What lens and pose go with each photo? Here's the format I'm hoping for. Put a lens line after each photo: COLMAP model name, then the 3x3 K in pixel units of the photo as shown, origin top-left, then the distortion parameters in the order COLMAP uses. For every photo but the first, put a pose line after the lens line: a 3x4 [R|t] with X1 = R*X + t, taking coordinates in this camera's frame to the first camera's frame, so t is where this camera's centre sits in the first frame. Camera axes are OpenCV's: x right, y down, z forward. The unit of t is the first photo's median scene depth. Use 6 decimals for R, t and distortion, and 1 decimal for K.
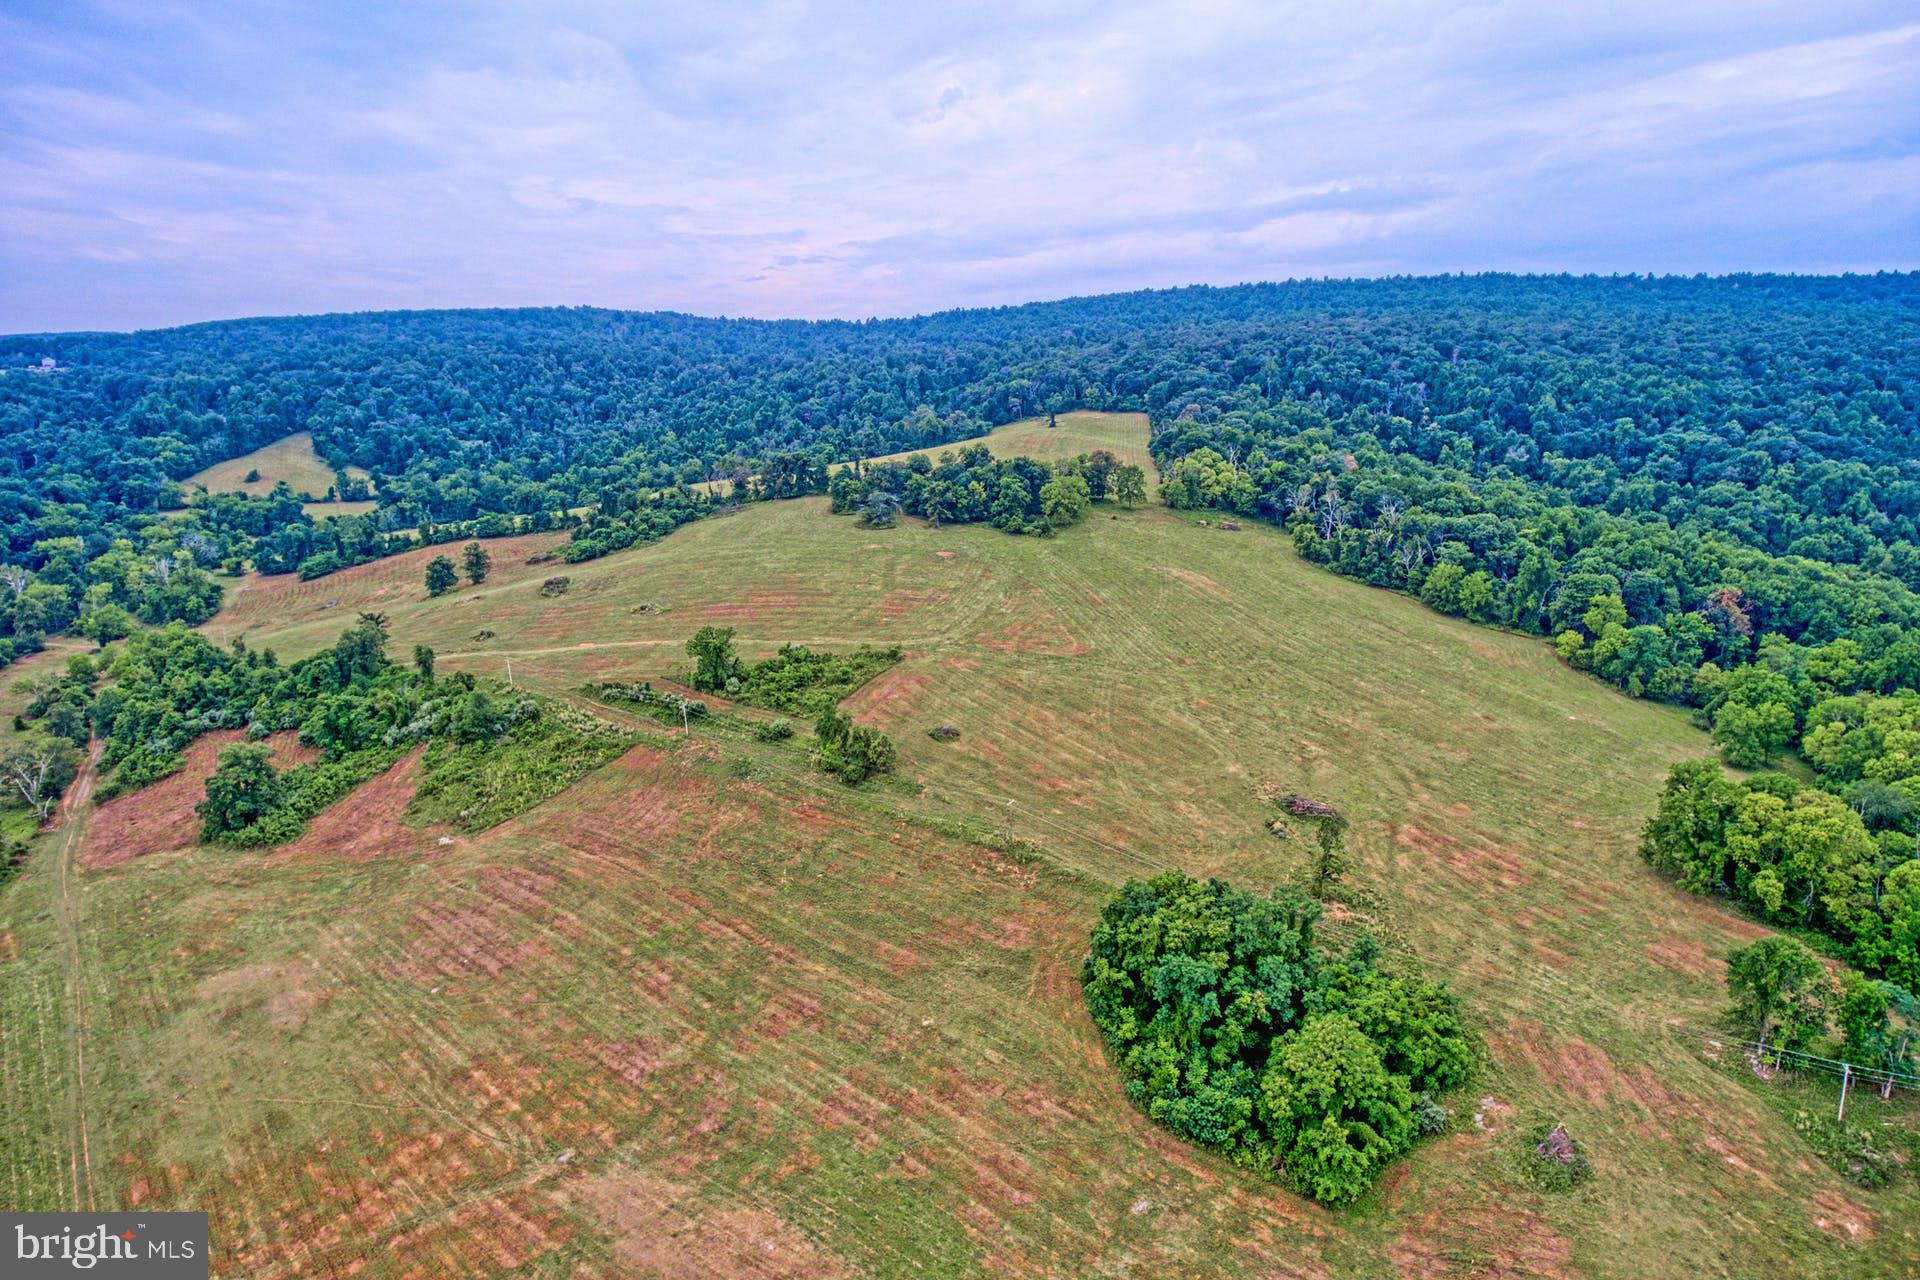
lens RADIAL K [[1117.7, 0, 954.1], [0, 1117.7, 581.7], [0, 0, 1]] dist [-0.021956, 0.001303]
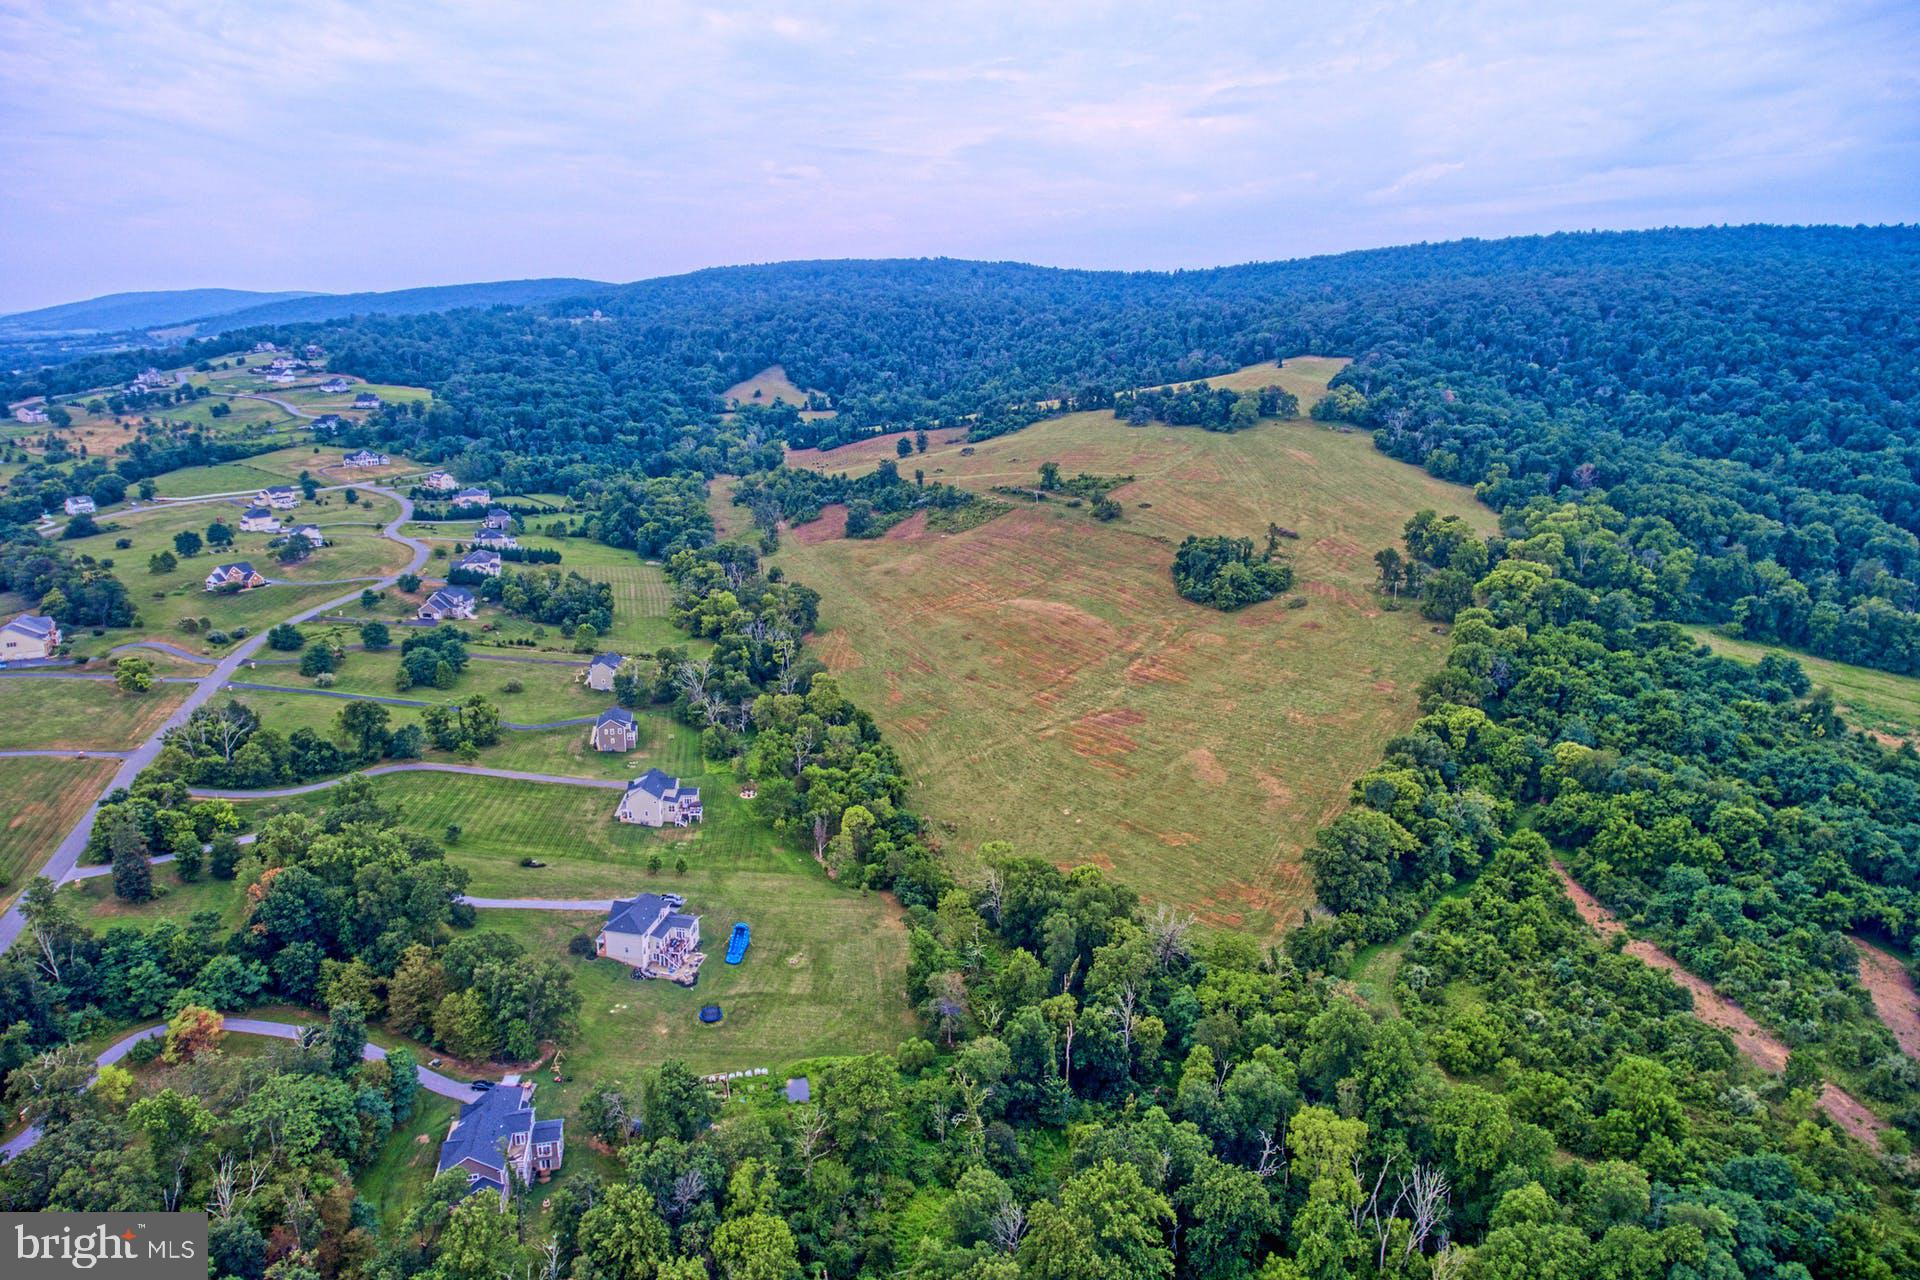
lens RADIAL K [[1117.7, 0, 954.1], [0, 1117.7, 581.7], [0, 0, 1]] dist [-0.021956, 0.001303]
pose [[0.959772, 0.060463, -0.274192, 0.138296], [-0.043307, 0.996731, 0.068202, 0.081416], [0.277419, -0.053584, 0.959254, -0.734009]]
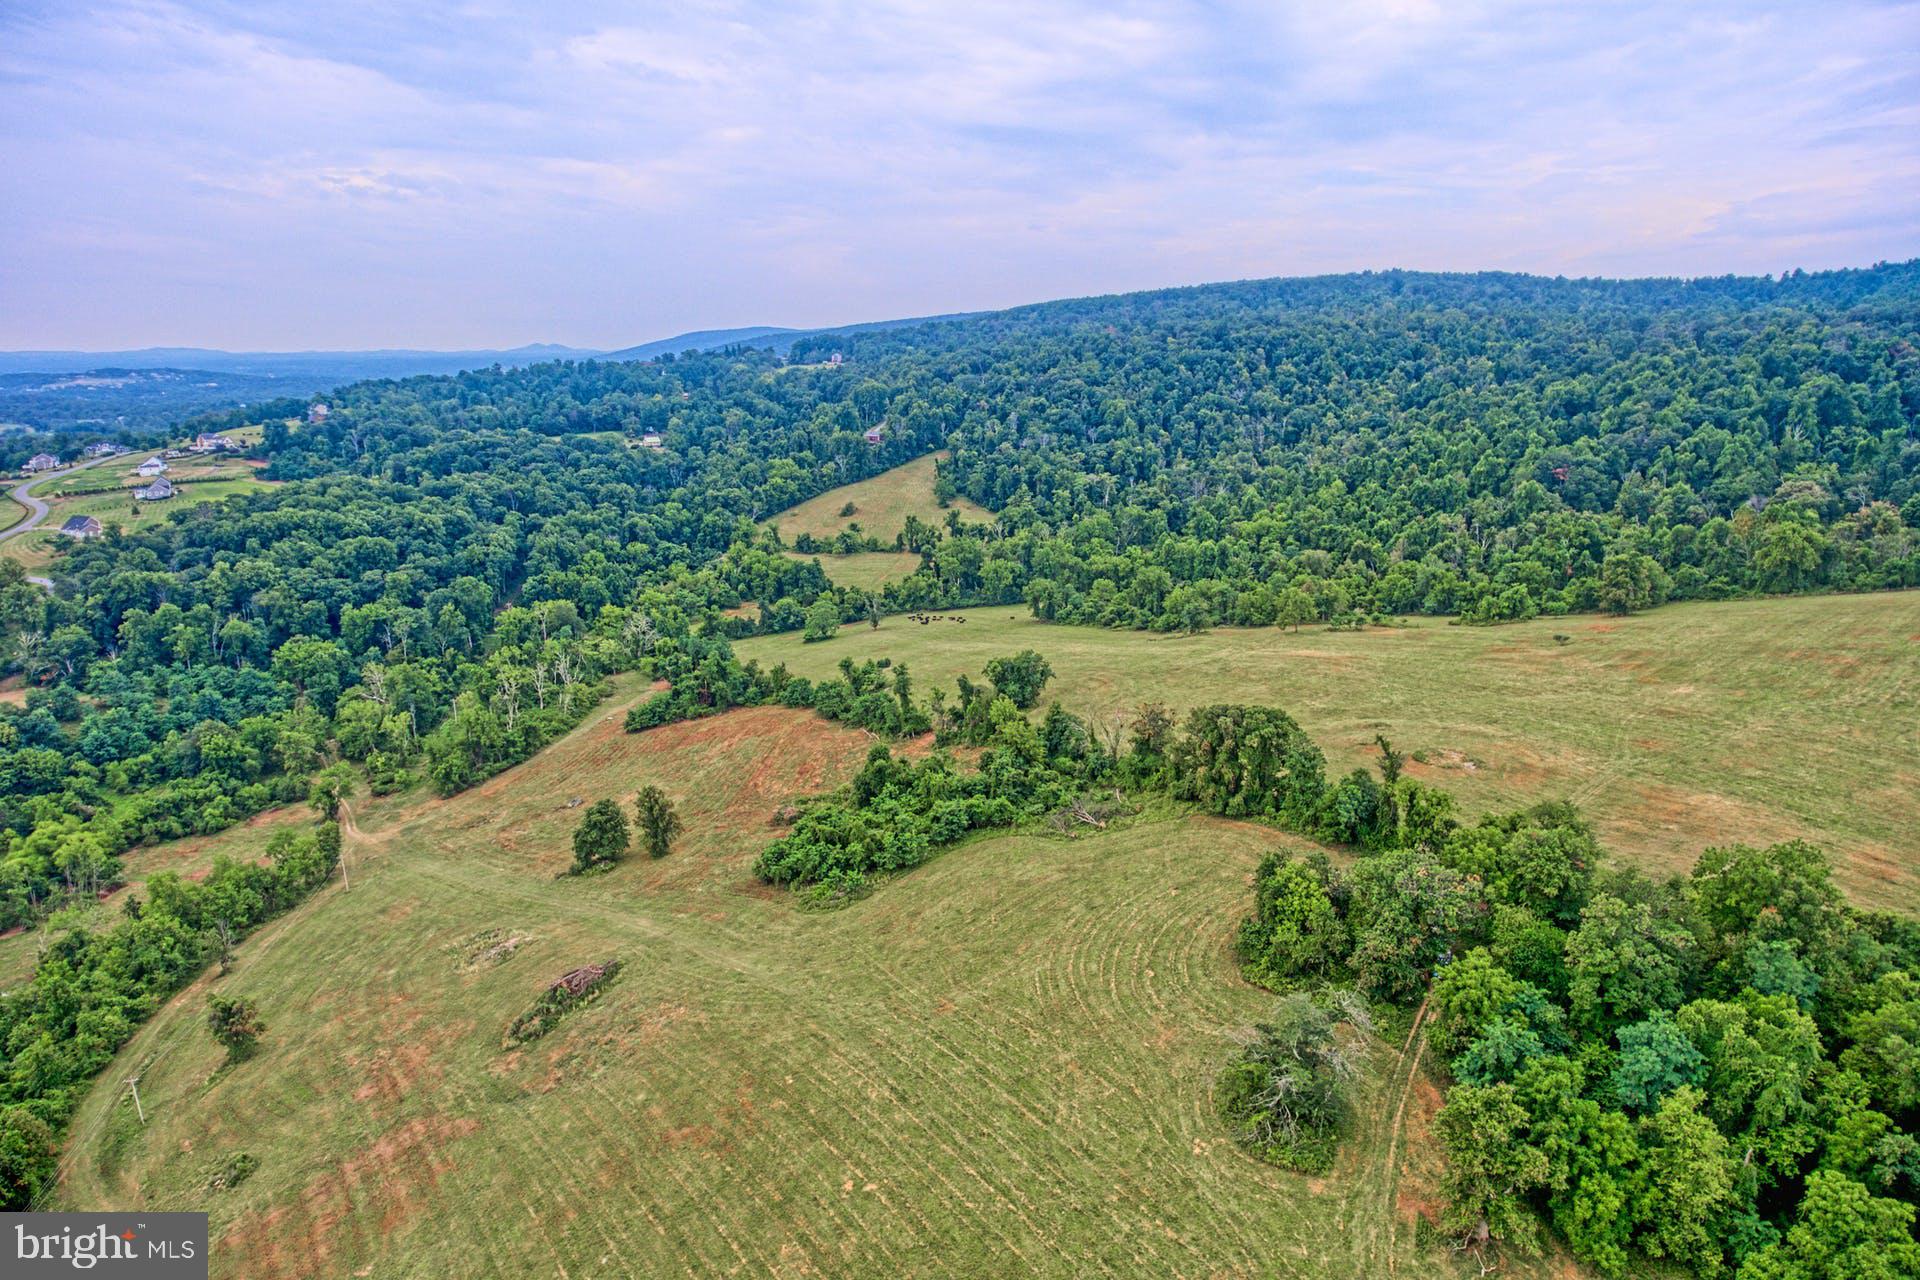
lens RADIAL K [[1117.7, 0, 954.1], [0, 1117.7, 581.7], [0, 0, 1]] dist [-0.021956, 0.001303]
pose [[0.739440, 0.124469, -0.661616, 0.041181], [-0.098791, 0.992183, 0.076247, -0.183135], [0.665934, 0.008981, 0.745956, 0.627757]]
